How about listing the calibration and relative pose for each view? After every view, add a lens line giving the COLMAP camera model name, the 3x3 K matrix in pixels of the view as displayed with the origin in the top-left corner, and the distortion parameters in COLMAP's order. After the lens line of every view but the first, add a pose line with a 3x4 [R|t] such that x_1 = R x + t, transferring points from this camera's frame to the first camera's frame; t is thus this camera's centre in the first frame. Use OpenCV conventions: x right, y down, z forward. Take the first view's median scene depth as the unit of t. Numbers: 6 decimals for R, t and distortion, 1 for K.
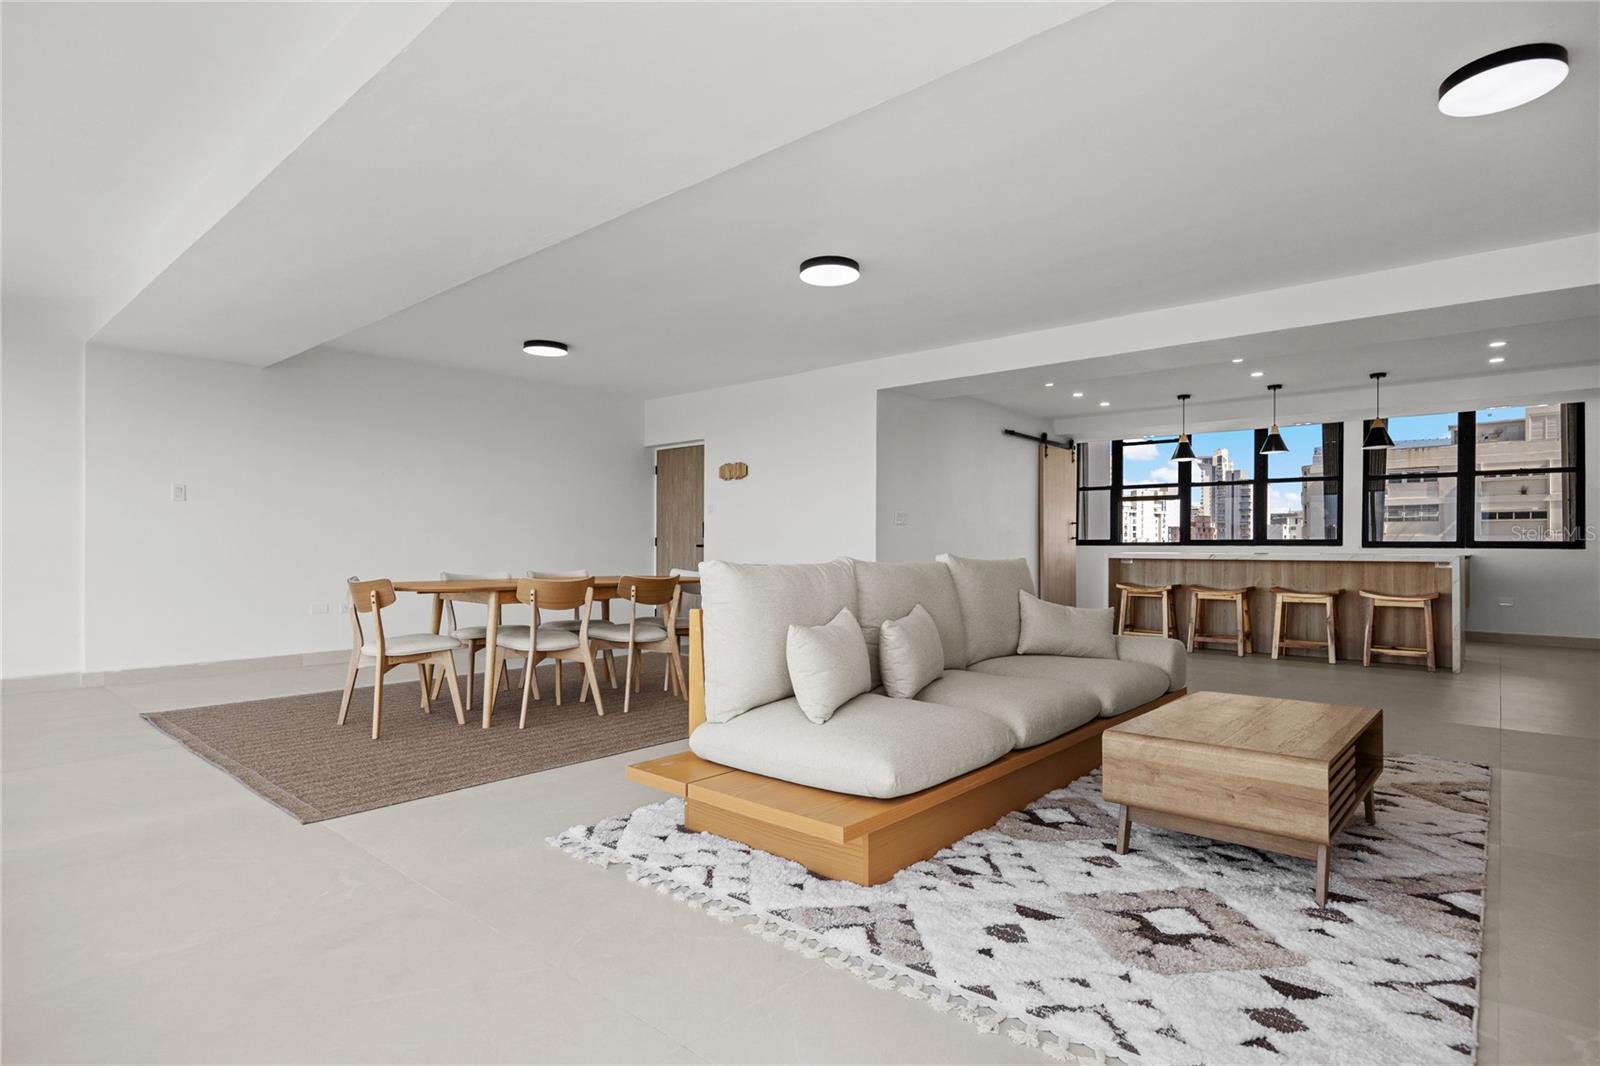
lens RADIAL K [[785.6, 0, 795.4], [0, 785.6, 542.2], [0, 0, 1]] dist [-0.012215, 0.001108]
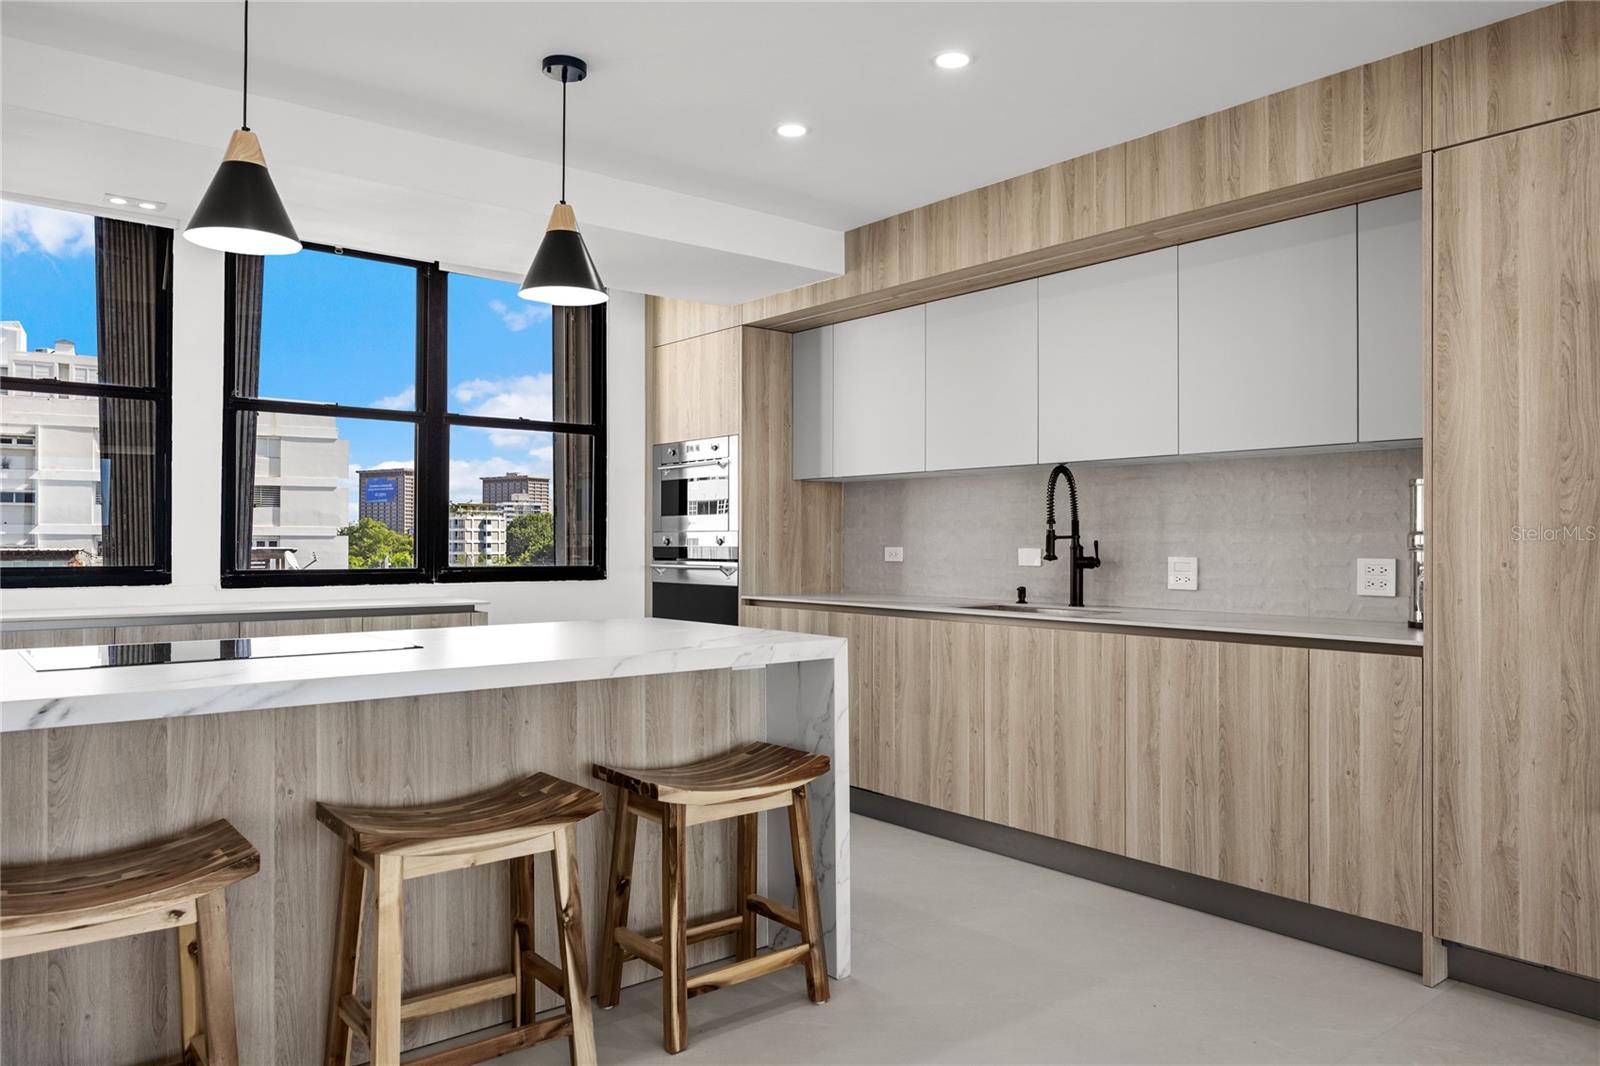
lens RADIAL K [[1112.2, 0, 799.1], [0, 1112.2, 535.9], [0, 0, 1]] dist [-0.013013, -0.000601]
pose [[0.150733, -0.000987, 0.988574, 0.242140], [-0.004143, 0.999990, 0.001630, -0.019330], [-0.988566, -0.004341, 0.150727, 0.632692]]
